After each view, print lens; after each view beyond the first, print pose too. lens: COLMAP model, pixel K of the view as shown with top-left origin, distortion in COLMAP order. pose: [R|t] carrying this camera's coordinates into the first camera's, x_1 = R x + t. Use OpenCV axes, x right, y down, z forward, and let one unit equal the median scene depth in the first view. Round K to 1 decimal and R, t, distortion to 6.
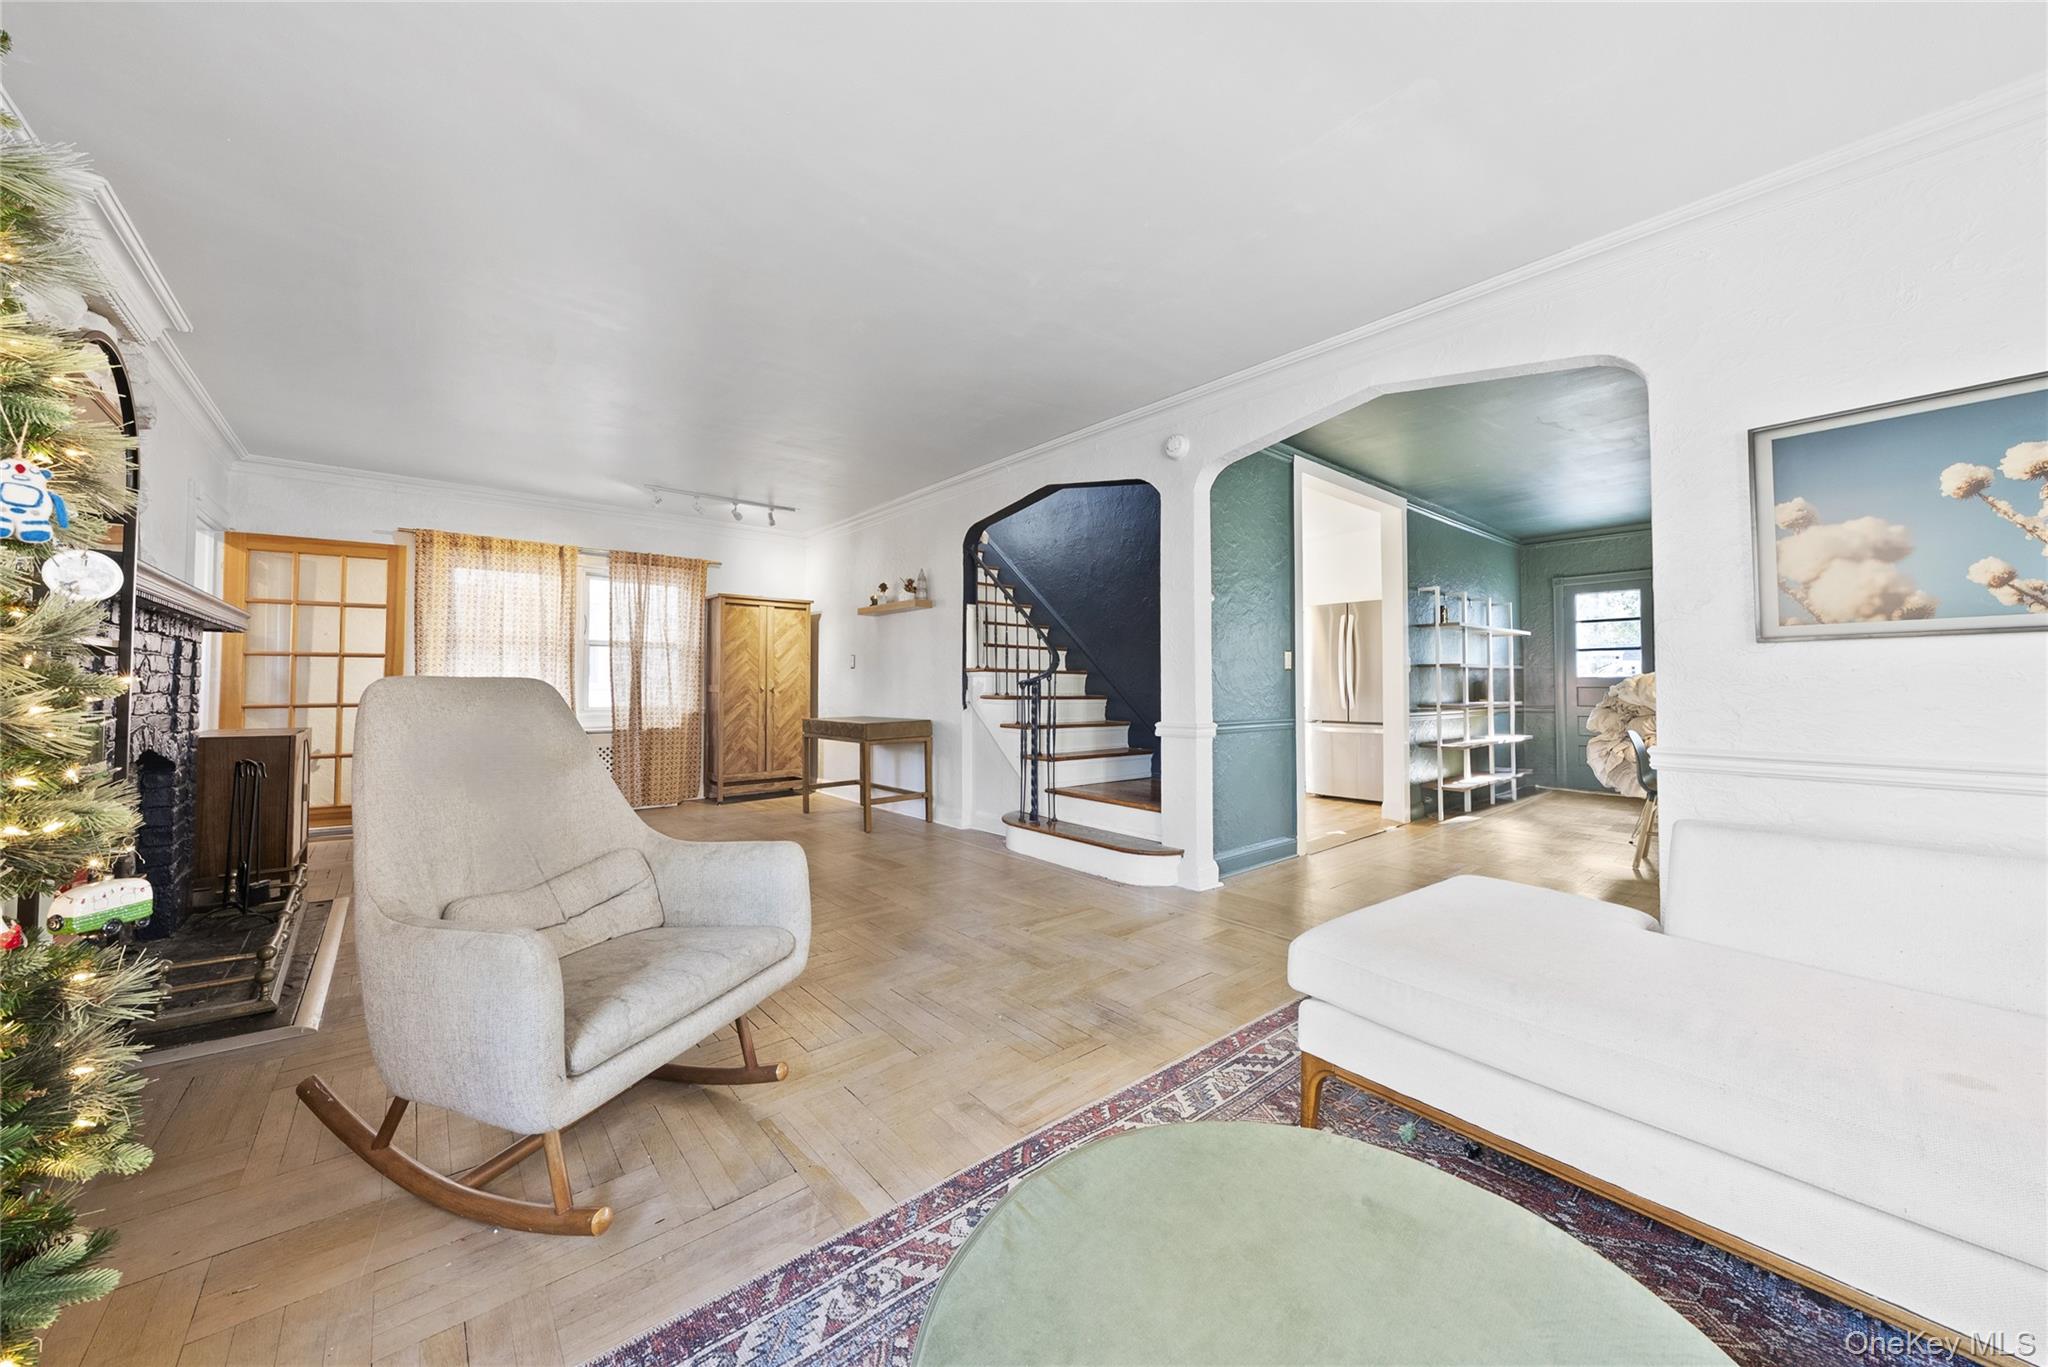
lens RADIAL K [[703.6, 0, 1009.6], [0, 703.6, 667.6], [0, 0, 1]] dist [-0.004480, 0.000269]
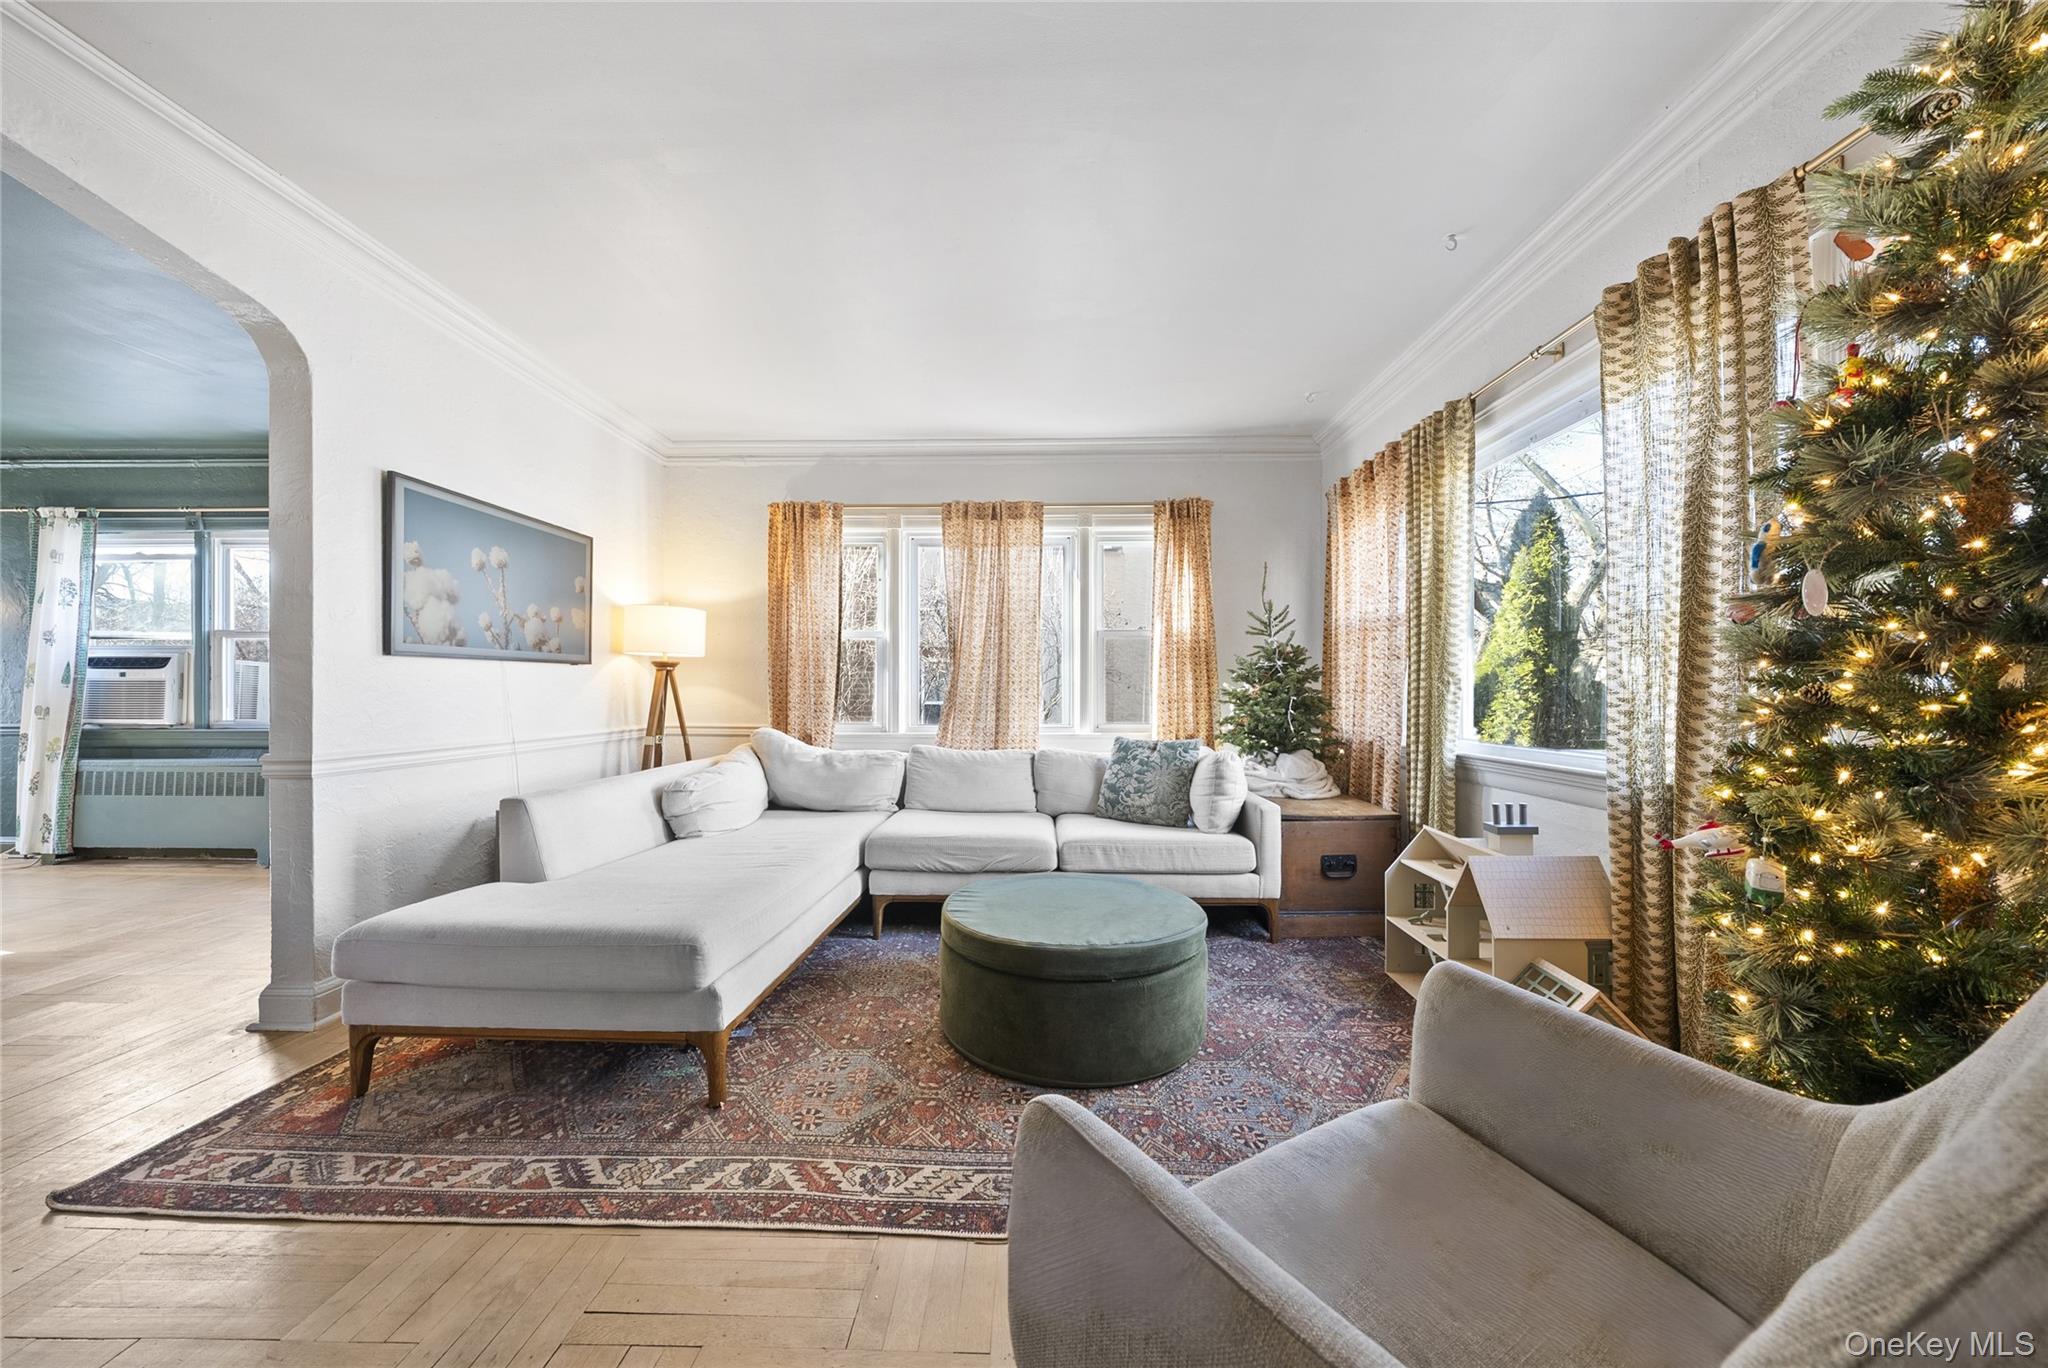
lens RADIAL K [[703.6, 0, 1022.0], [0, 703.6, 693.5], [0, 0, 1]] dist [-0.004480, 0.000269]
pose [[-0.749130, -0.002988, 0.662416, -0.549669], [-0.017888, 0.999716, -0.015720, 0.030708], [-0.662181, -0.023625, -0.748971, 1.295727]]
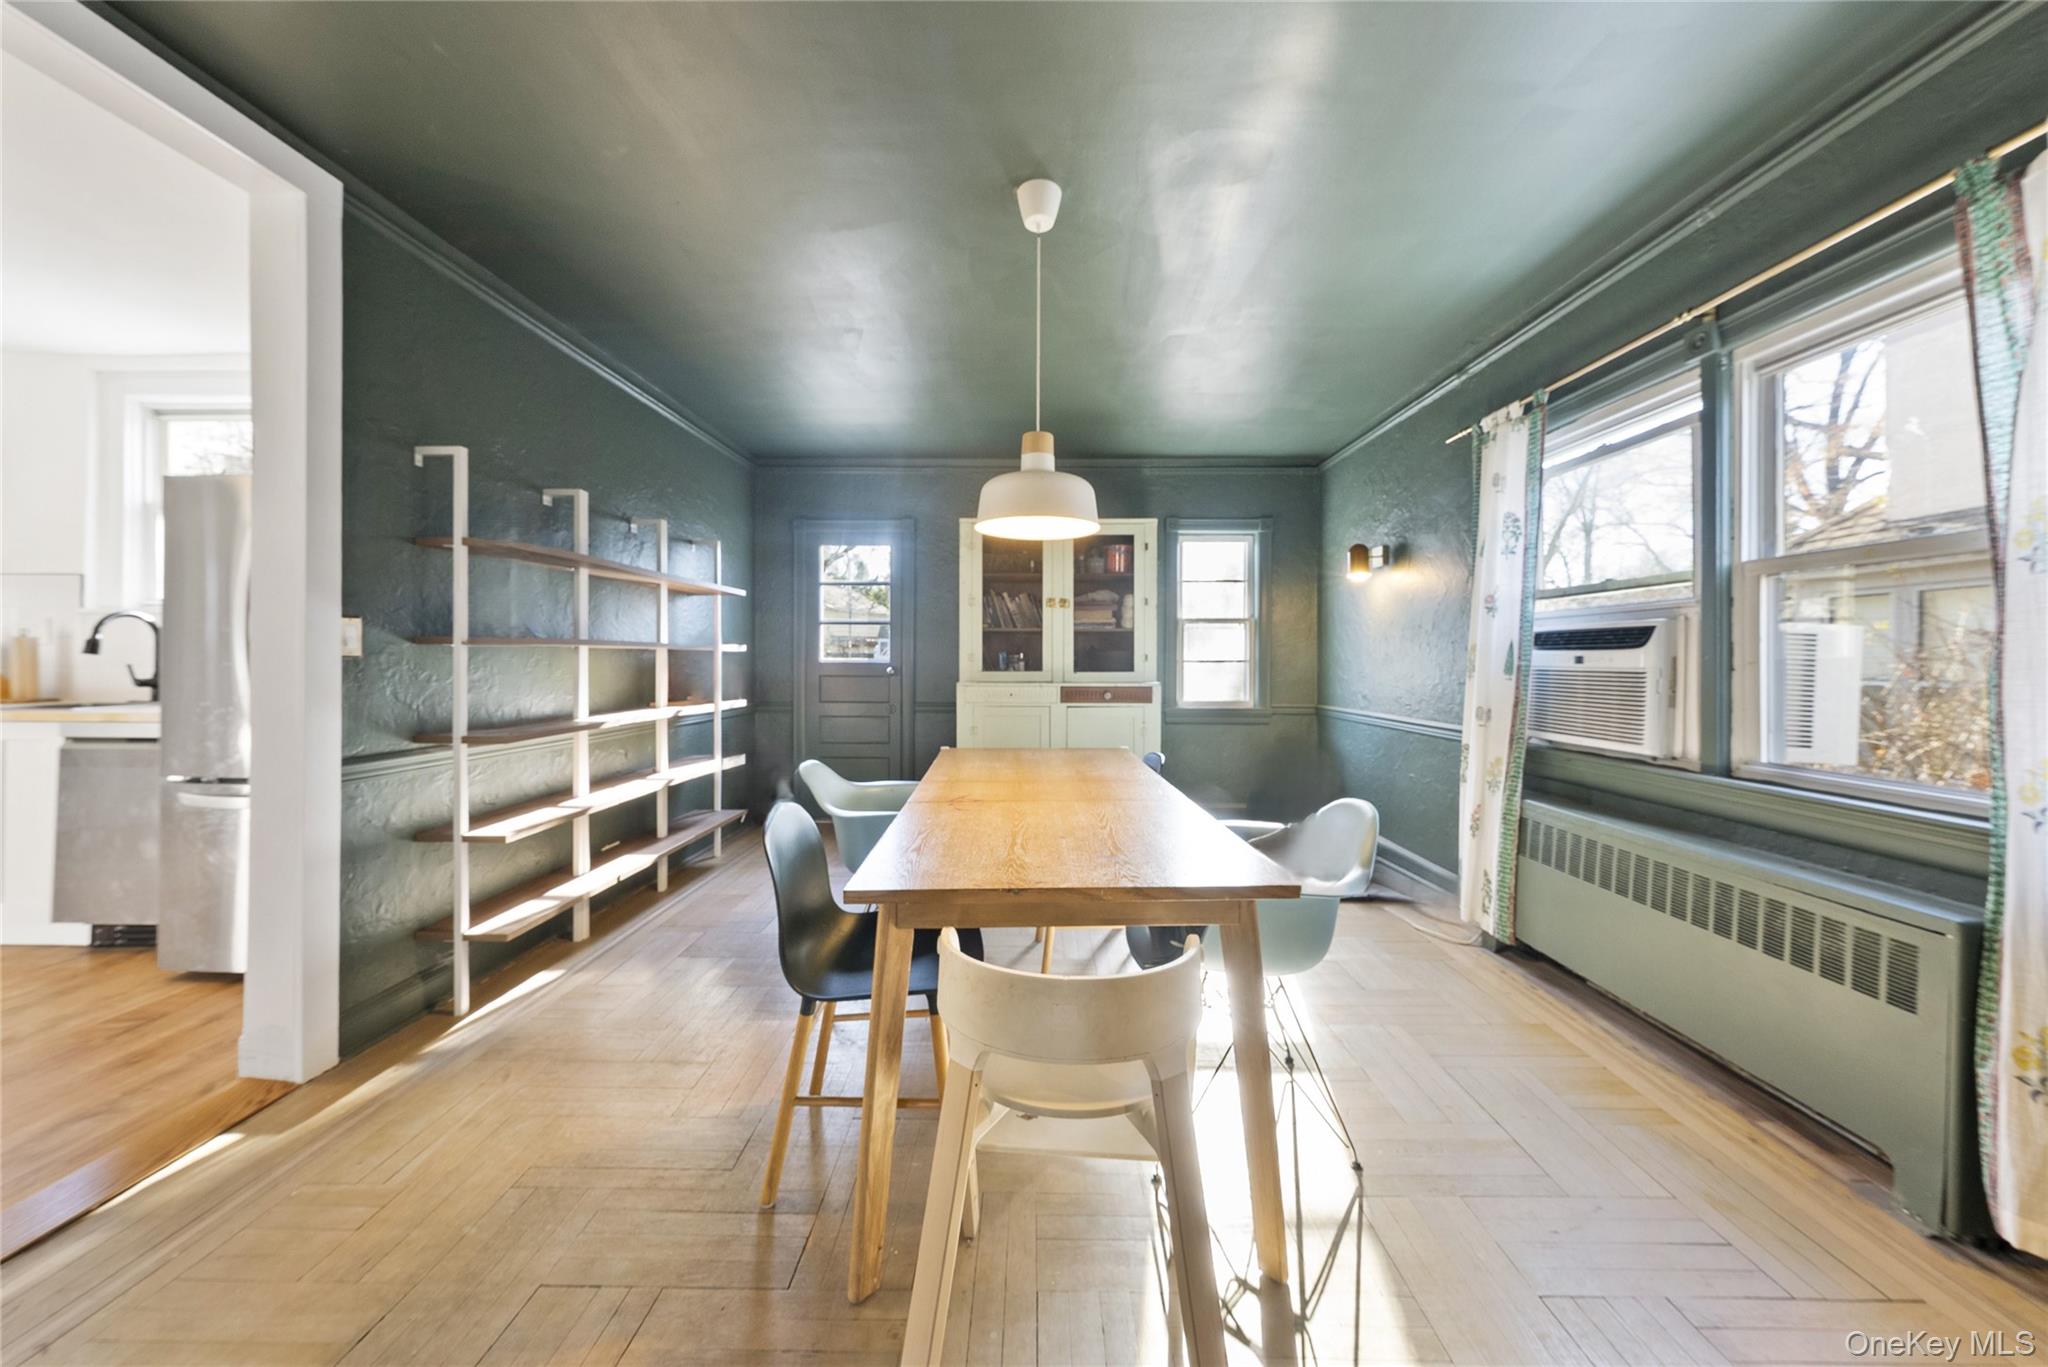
lens RADIAL K [[703.6, 0, 1029.1], [0, 703.6, 661.5], [0, 0, 1]] dist [-0.004480, 0.000269]
pose [[0.644831, -0.000679, 0.764325, 1.573729], [-0.019681, 0.999653, 0.017493, -0.015852], [-0.764072, -0.026323, 0.644594, 1.479889]]
